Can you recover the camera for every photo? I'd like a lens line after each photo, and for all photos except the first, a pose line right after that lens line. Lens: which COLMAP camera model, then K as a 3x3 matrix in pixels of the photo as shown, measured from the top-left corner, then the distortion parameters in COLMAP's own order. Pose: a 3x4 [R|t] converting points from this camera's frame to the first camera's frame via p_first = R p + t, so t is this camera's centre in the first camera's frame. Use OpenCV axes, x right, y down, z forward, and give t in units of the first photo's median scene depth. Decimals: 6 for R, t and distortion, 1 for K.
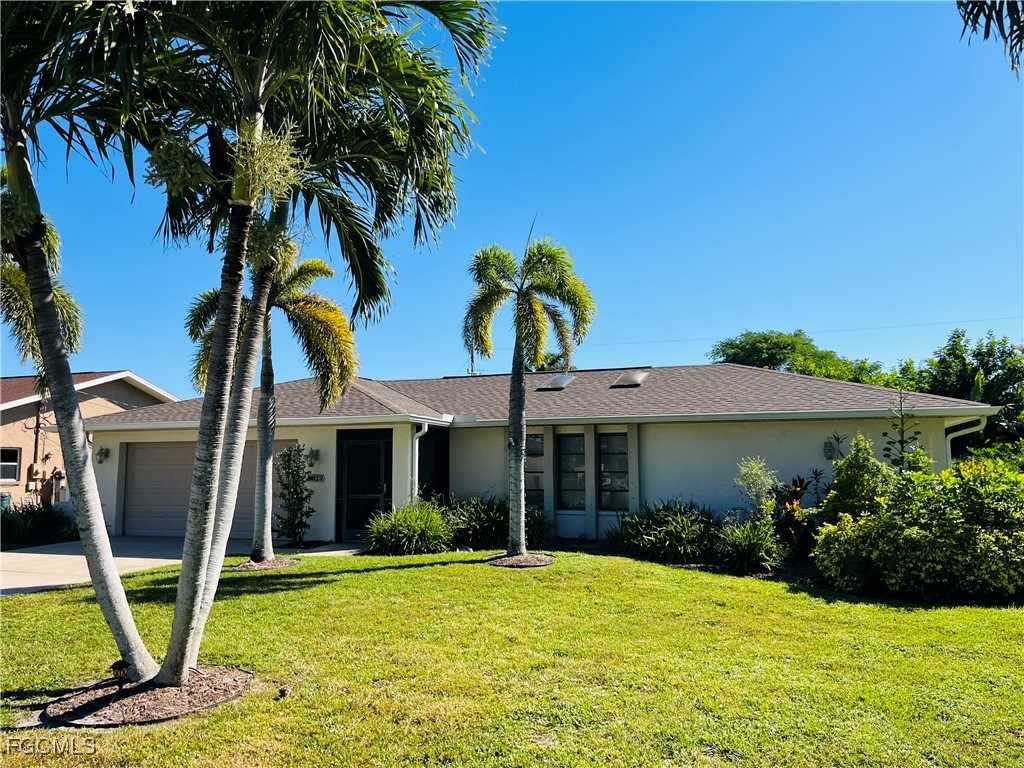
lens RADIAL K [[778.8, 0, 512.6], [0, 778.8, 385.2], [0, 0, 1]] dist [0.013451, -0.011265]
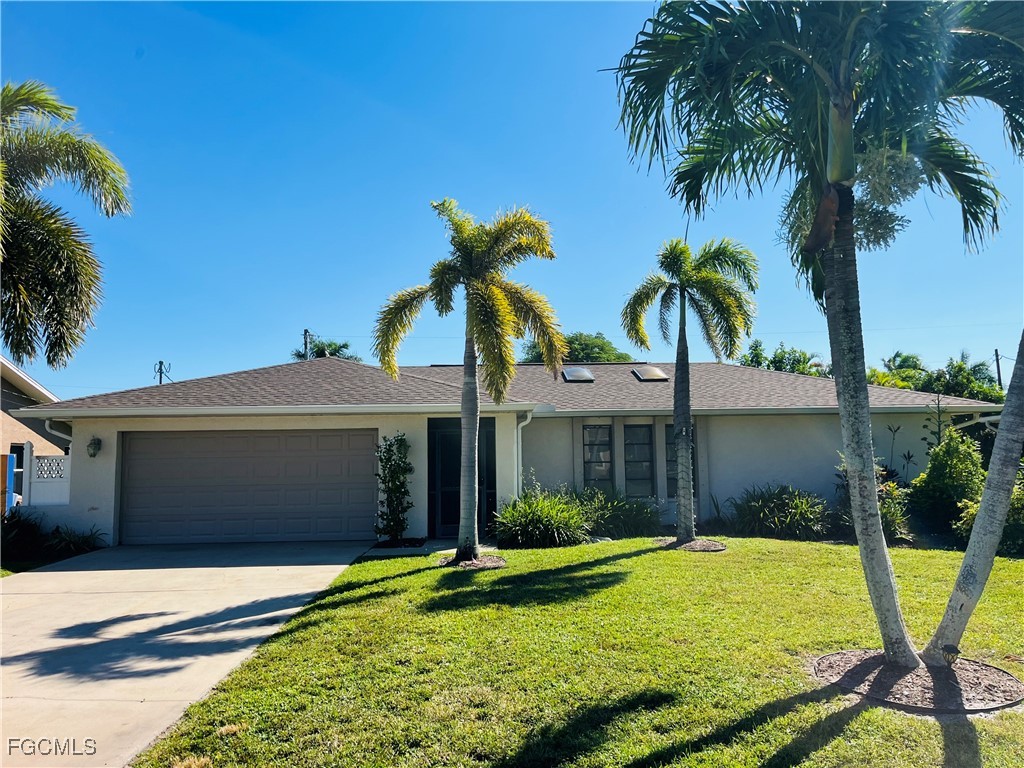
lens RADIAL K [[778.8, 0, 514.0], [0, 778.8, 379.6], [0, 0, 1]] dist [0.013451, -0.011265]
pose [[0.926914, 0.028914, 0.374157, -0.487367], [-0.028804, 0.999568, -0.005885, 0.013774], [-0.374166, -0.005322, 0.927347, 0.101365]]
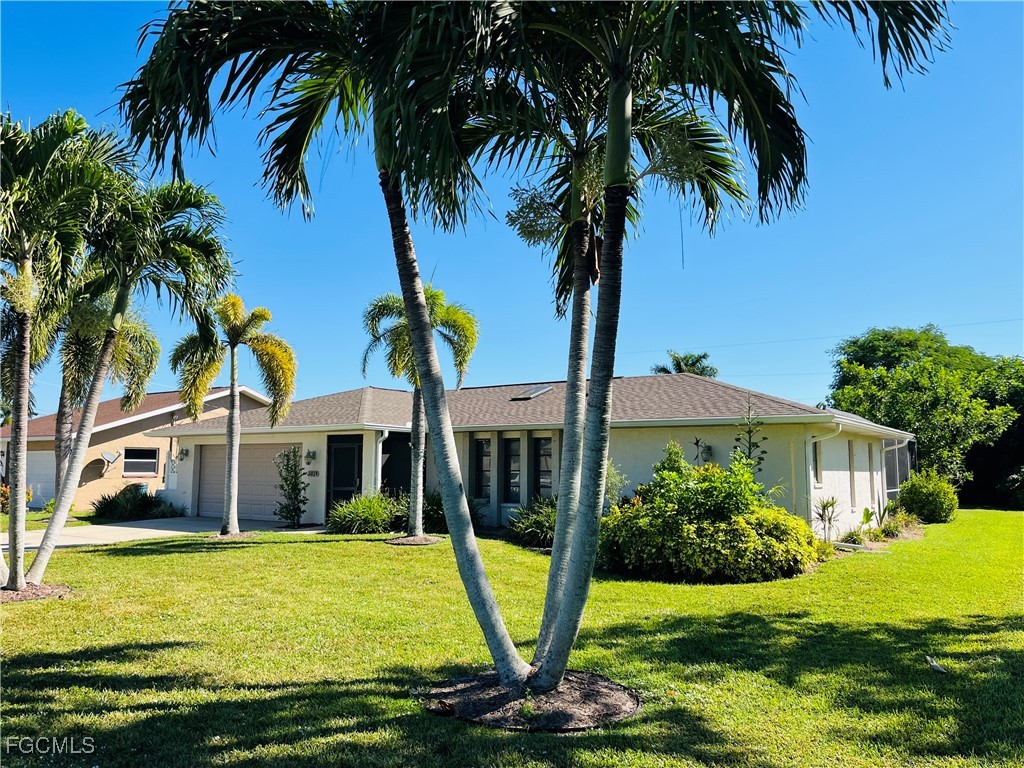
lens RADIAL K [[778.8, 0, 514.1], [0, 778.8, 381.8], [0, 0, 1]] dist [0.013451, -0.011265]
pose [[0.967162, -0.018254, -0.253503, 0.389952], [0.017080, 0.999831, -0.006832, -0.015055], [0.253584, 0.002278, 0.967311, -0.137598]]
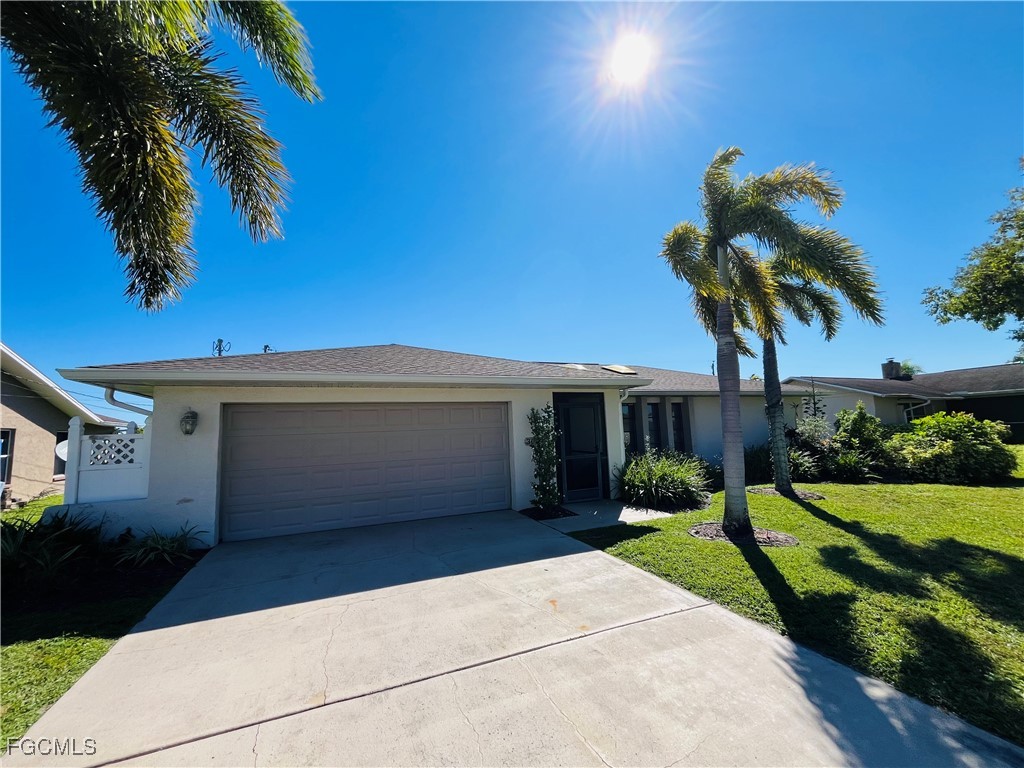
lens RADIAL K [[407.8, 0, 503.2], [0, 407.8, 389.6], [0, 0, 1]] dist [-0.003465, 0.000938]
pose [[0.729039, 0.046804, 0.682870, -0.645924], [-0.036754, 0.998897, -0.029225, 0.072618], [-0.683485, -0.003792, 0.729955, 0.667788]]
